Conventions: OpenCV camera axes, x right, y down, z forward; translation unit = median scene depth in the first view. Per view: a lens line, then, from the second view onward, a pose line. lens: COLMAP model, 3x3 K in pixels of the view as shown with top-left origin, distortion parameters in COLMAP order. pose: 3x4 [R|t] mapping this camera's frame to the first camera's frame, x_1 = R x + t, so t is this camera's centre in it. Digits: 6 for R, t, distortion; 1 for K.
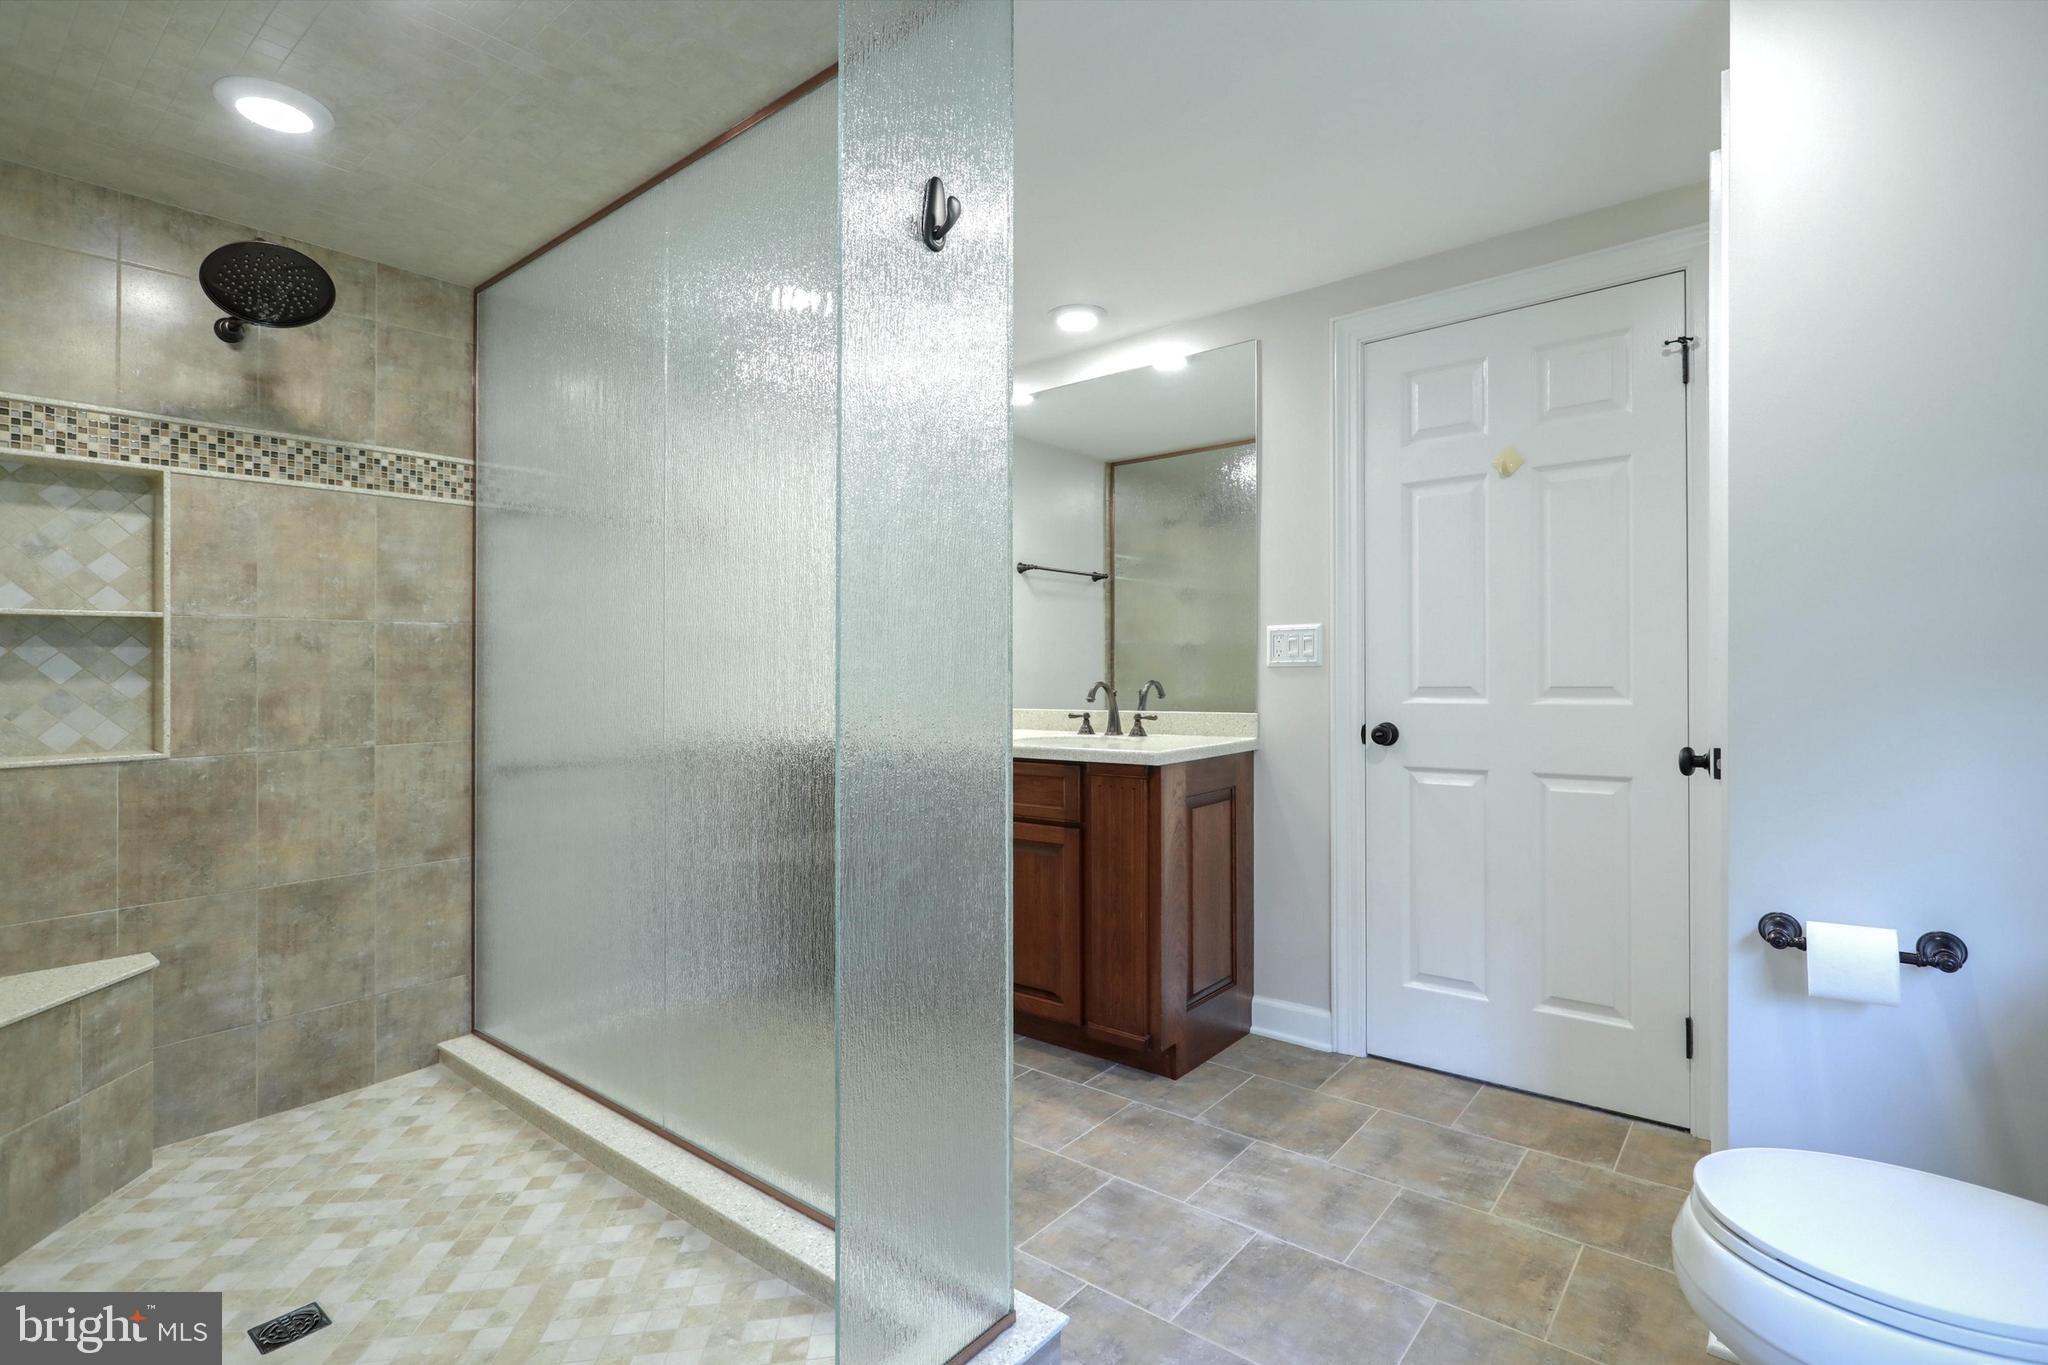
lens RADIAL K [[959.6, 0, 1018.9], [0, 959.6, 676.0], [0, 0, 1]] dist [-0.008934, 0.003729]
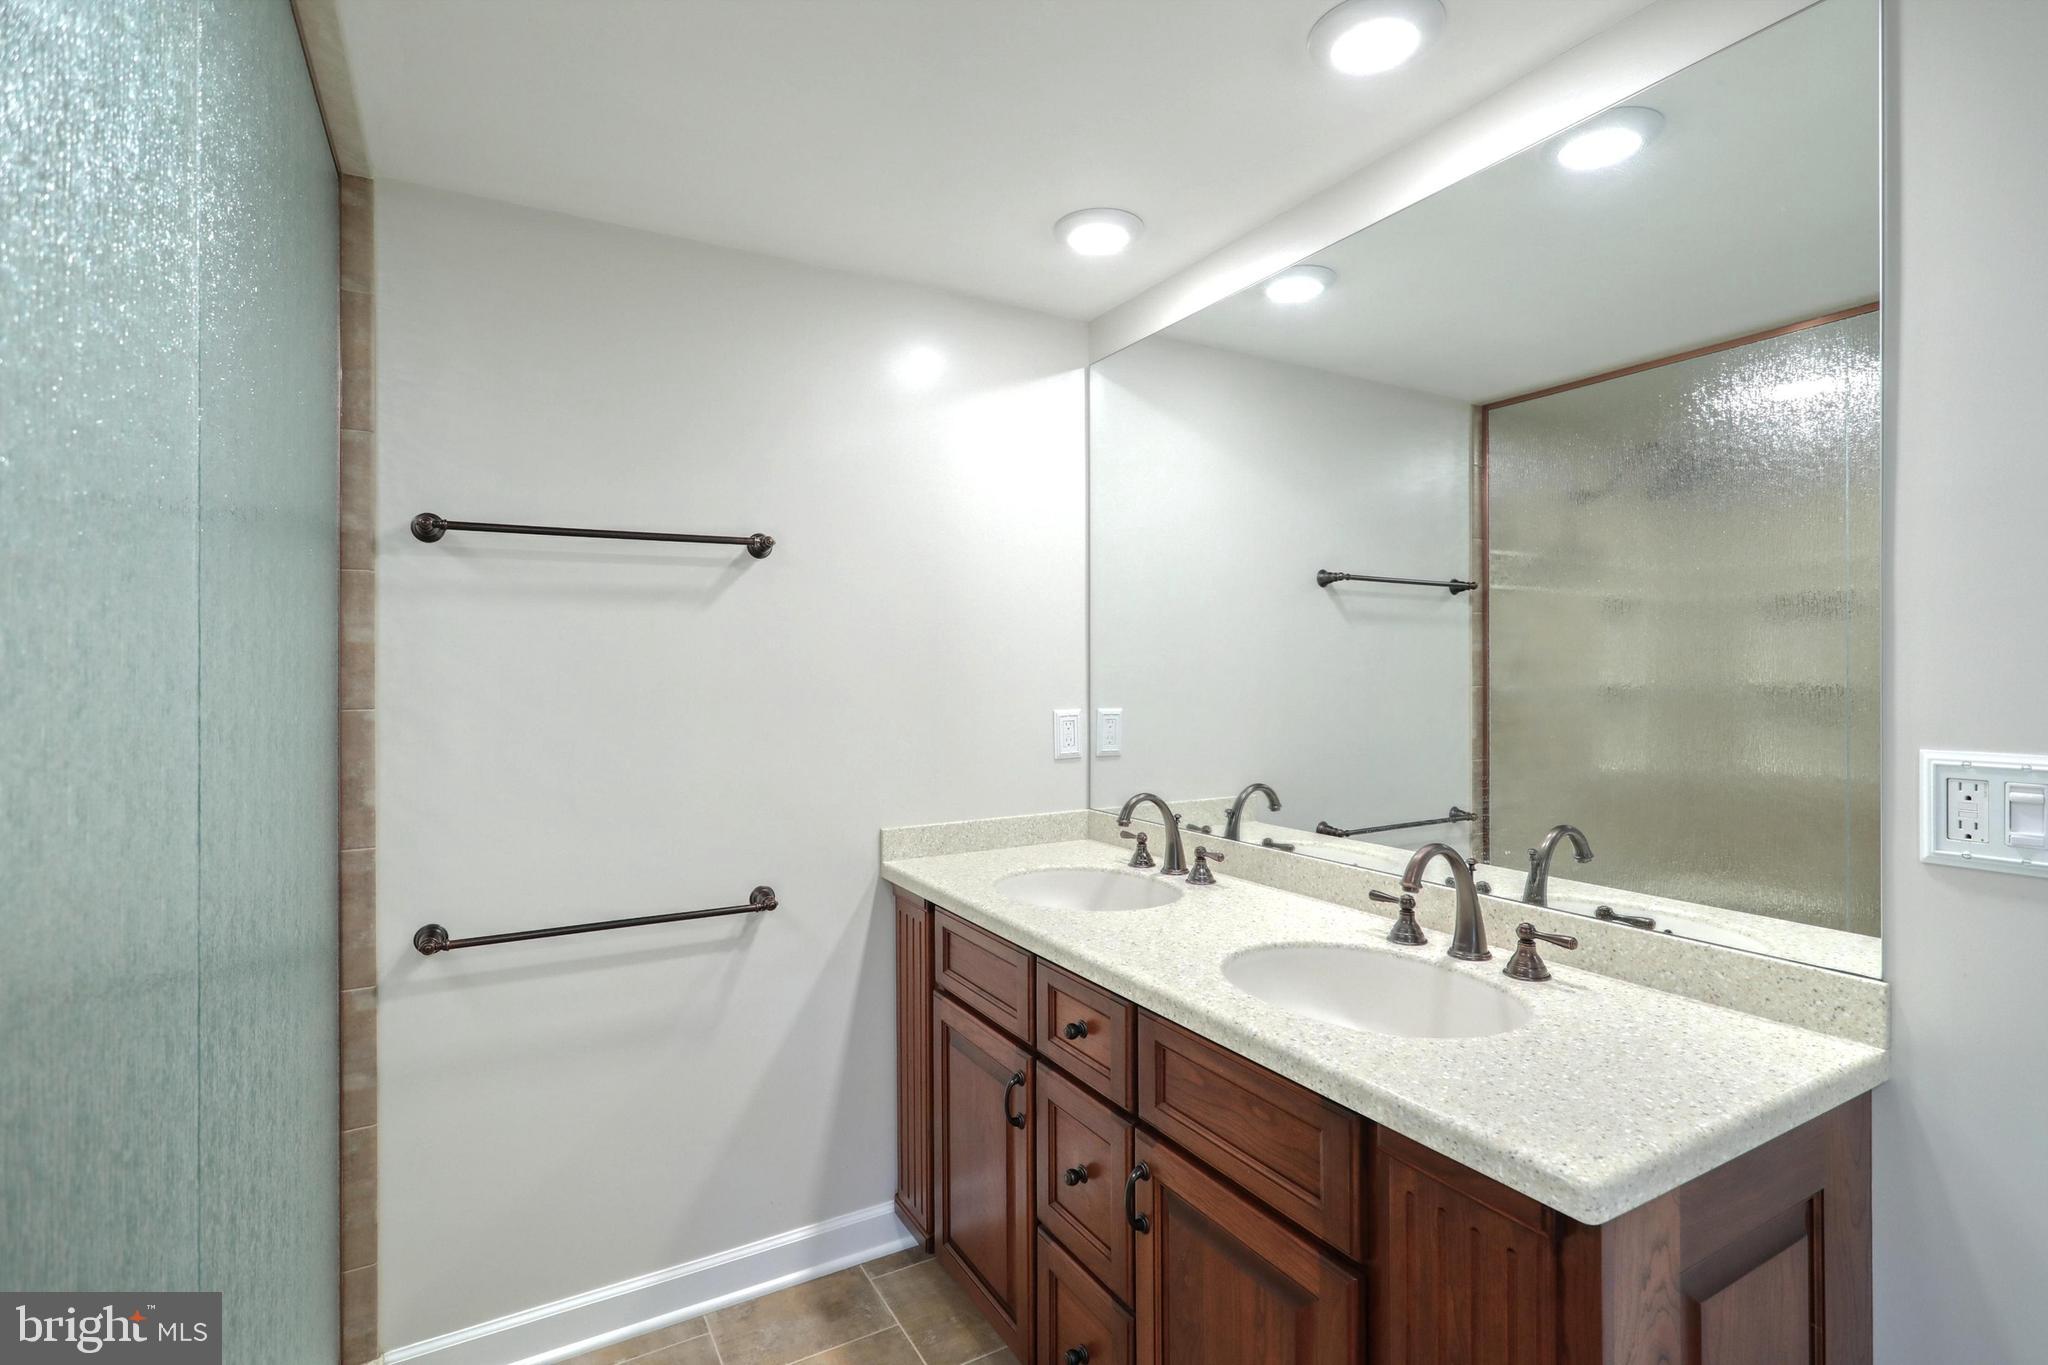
lens RADIAL K [[959.6, 0, 1032.2], [0, 959.6, 646.8], [0, 0, 1]] dist [-0.008934, 0.003729]
pose [[0.936270, -0.000443, -0.351282, 0.044365], [-0.008897, 0.999648, -0.024975, -0.050119], [0.351169, 0.026509, 0.935937, 0.342604]]
